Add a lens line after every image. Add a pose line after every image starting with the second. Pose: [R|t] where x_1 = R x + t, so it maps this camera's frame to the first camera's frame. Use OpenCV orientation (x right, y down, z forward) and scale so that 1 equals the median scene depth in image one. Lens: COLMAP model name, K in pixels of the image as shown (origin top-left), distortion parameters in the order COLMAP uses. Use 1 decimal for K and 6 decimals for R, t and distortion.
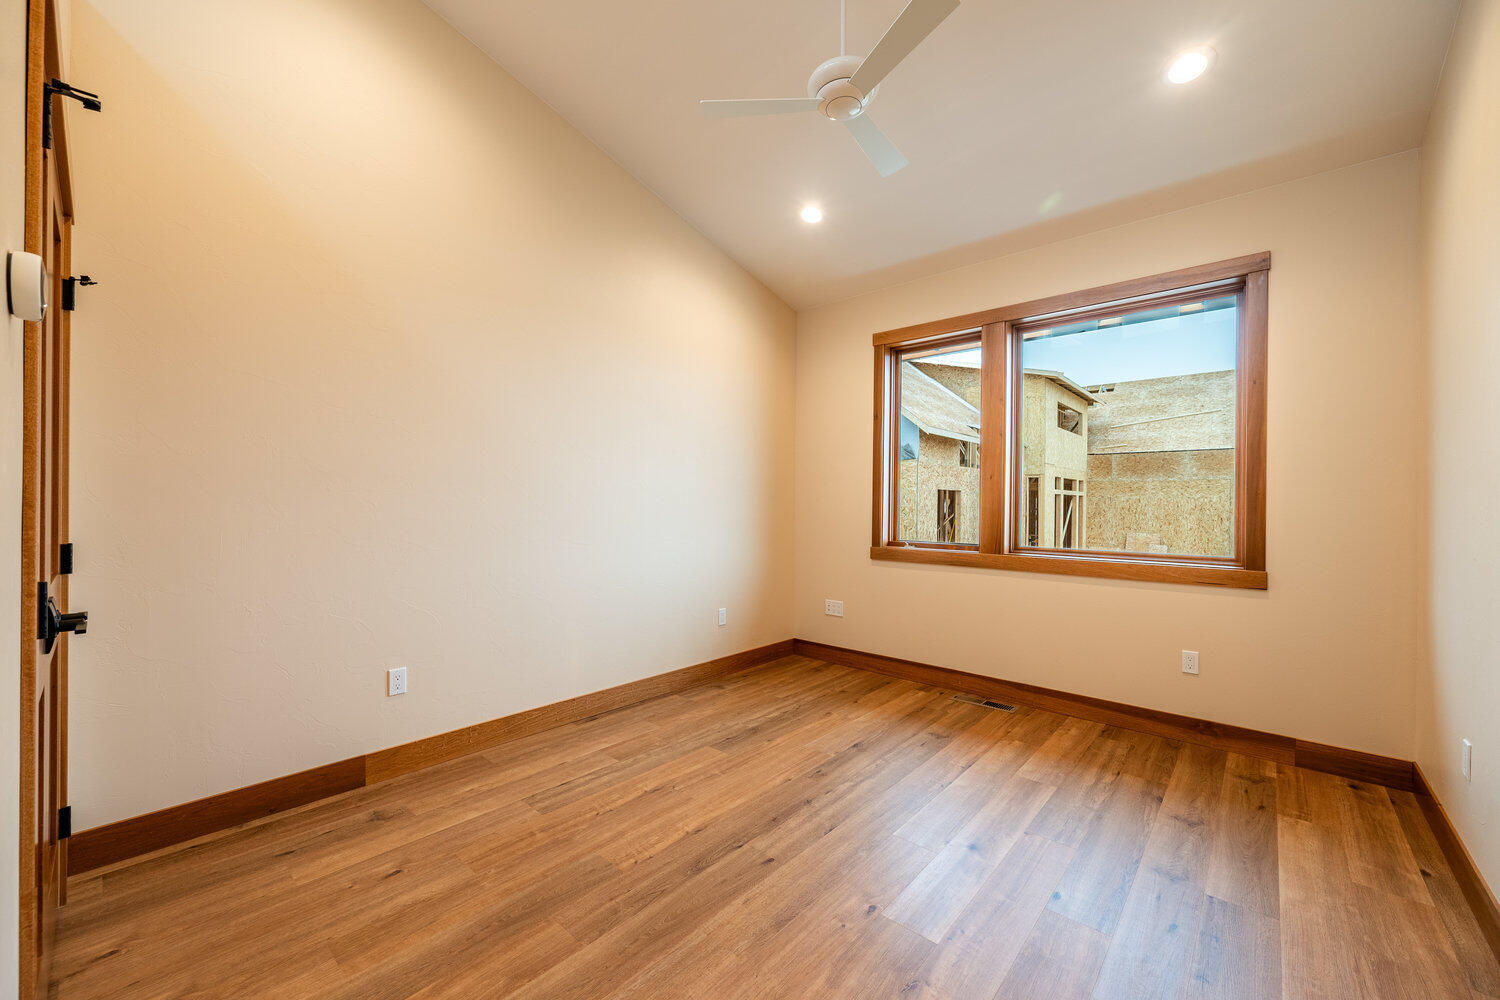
lens RADIAL K [[582.6, 0, 752.1], [0, 582.6, 498.8], [0, 0, 1]] dist [-0.003129, 0.000452]
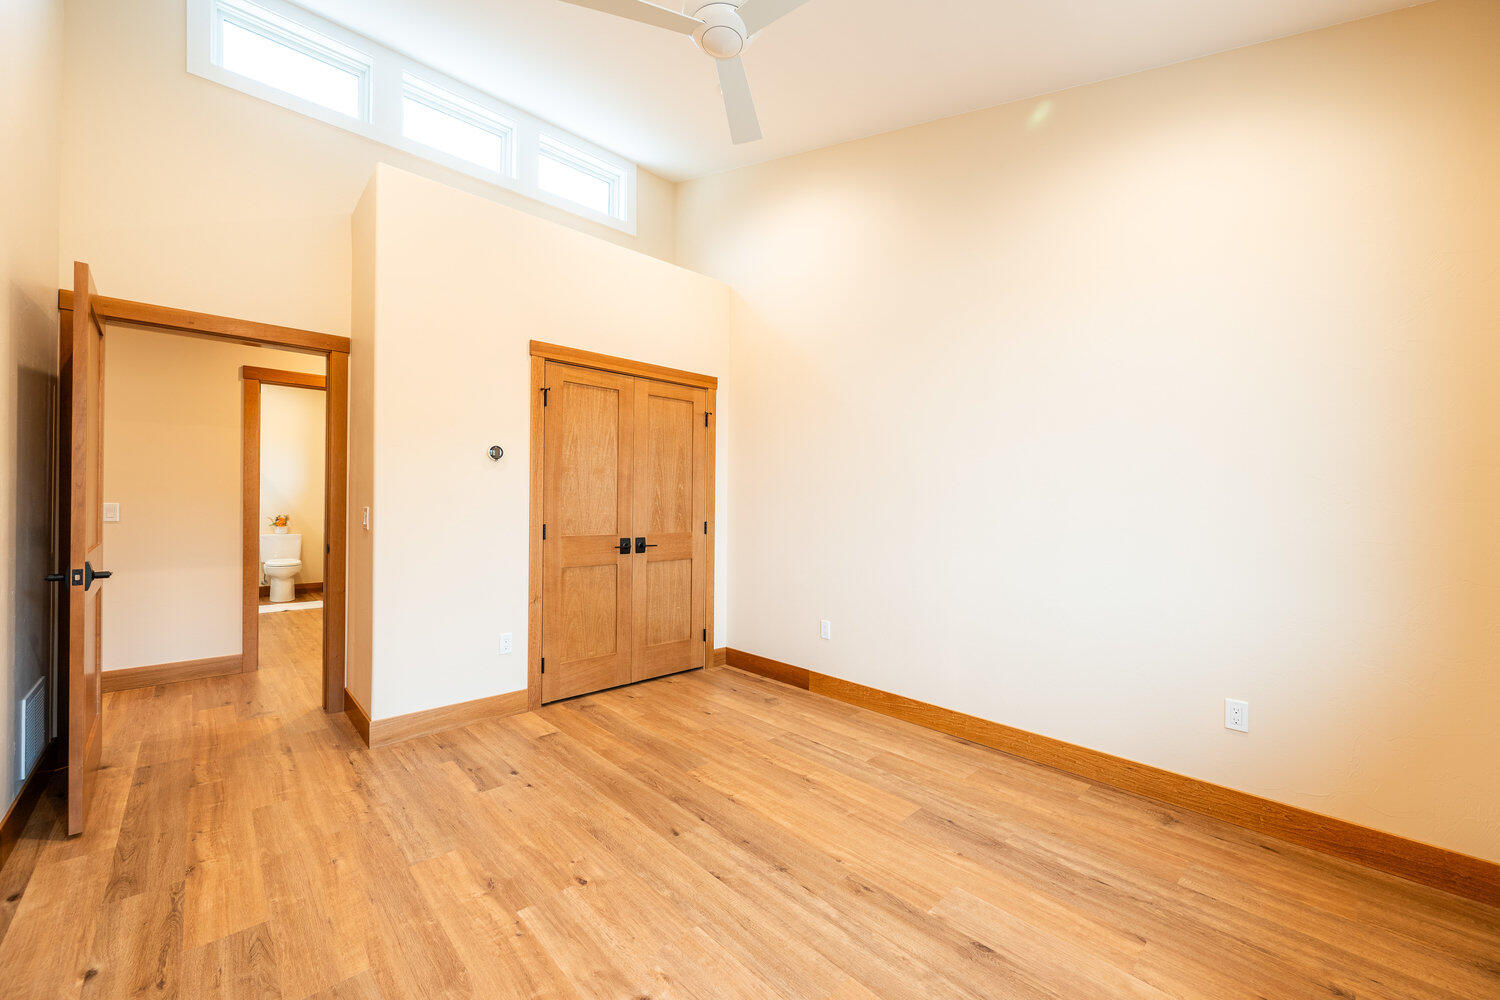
lens RADIAL K [[582.6, 0, 752.1], [0, 582.6, 501.4], [0, 0, 1]] dist [-0.003129, 0.000452]
pose [[-0.081363, -0.011266, -0.996621, 0.859106], [-0.002603, 0.999935, -0.011091, 0.015992], [0.996681, 0.001692, -0.081387, 0.961567]]
